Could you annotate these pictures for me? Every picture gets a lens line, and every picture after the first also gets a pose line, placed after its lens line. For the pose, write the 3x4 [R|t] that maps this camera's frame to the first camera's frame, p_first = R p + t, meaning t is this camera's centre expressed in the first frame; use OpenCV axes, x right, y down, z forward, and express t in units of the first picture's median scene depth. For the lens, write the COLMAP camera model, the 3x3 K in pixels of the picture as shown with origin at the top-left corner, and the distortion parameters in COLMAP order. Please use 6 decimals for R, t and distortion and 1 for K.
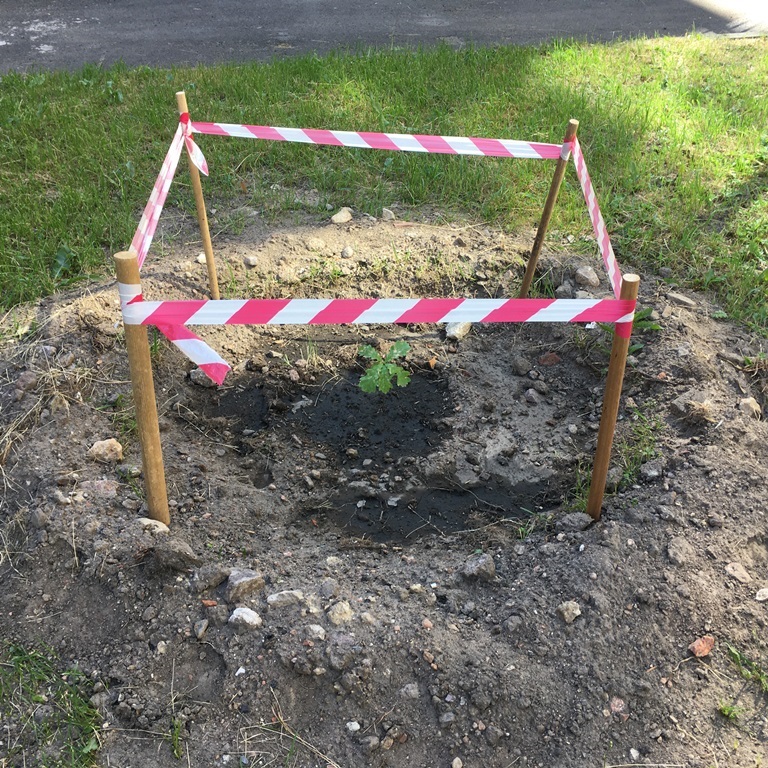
lens RADIAL K [[890.0, 0, 387.3], [0, 890.0, 384.2], [0, 0, 1]] dist [0.033053, 0.000000]
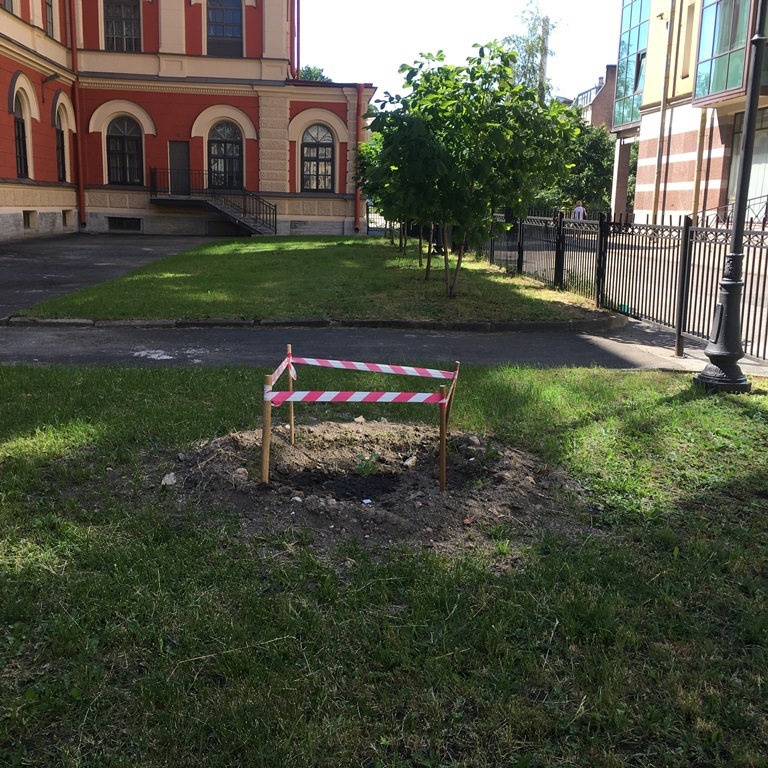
lens RADIAL K [[890.0, 0, 383.3], [0, 890.0, 382.4], [0, 0, 1]] dist [0.033053, 0.000000]
pose [[0.995690, 0.044912, -0.081140, 0.169270], [-0.073302, 0.917088, -0.391888, 0.542485], [0.056812, 0.396147, 0.916428, -0.883469]]
